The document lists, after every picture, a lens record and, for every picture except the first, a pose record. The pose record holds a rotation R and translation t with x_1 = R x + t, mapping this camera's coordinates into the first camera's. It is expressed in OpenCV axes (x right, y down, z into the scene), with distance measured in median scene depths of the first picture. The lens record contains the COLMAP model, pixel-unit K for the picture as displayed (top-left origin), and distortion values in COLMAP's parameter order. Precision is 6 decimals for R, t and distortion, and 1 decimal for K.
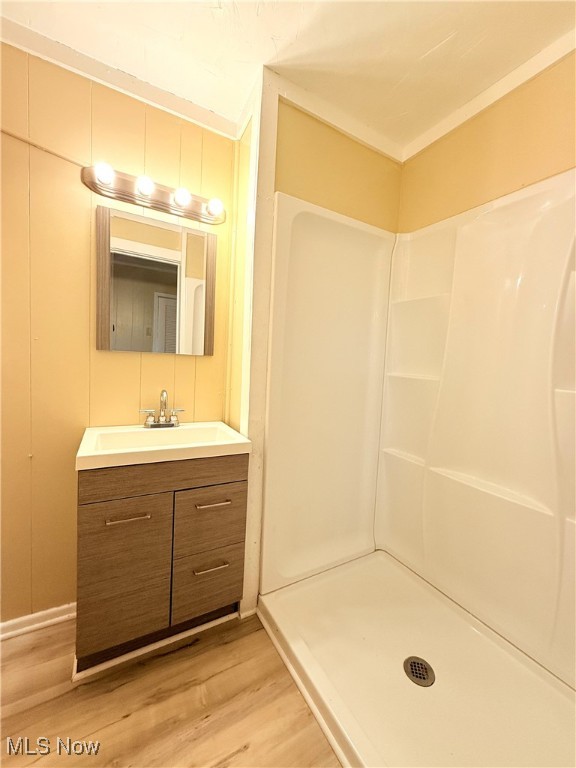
lens RADIAL K [[304.9, 0, 289.3], [0, 304.9, 383.4], [0, 0, 1]] dist [-0.001591, -0.000767]
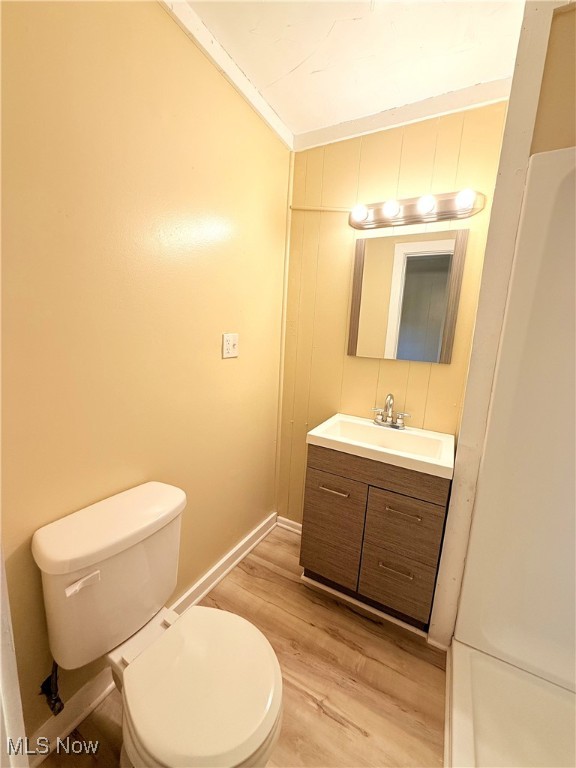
lens RADIAL K [[304.9, 0, 289.3], [0, 304.9, 383.4], [0, 0, 1]] dist [-0.001591, -0.000767]
pose [[0.520436, 0.125357, -0.844649, 0.374177], [-0.082294, 0.991924, 0.096509, -0.107767], [0.849926, 0.019282, 0.526549, 0.128420]]
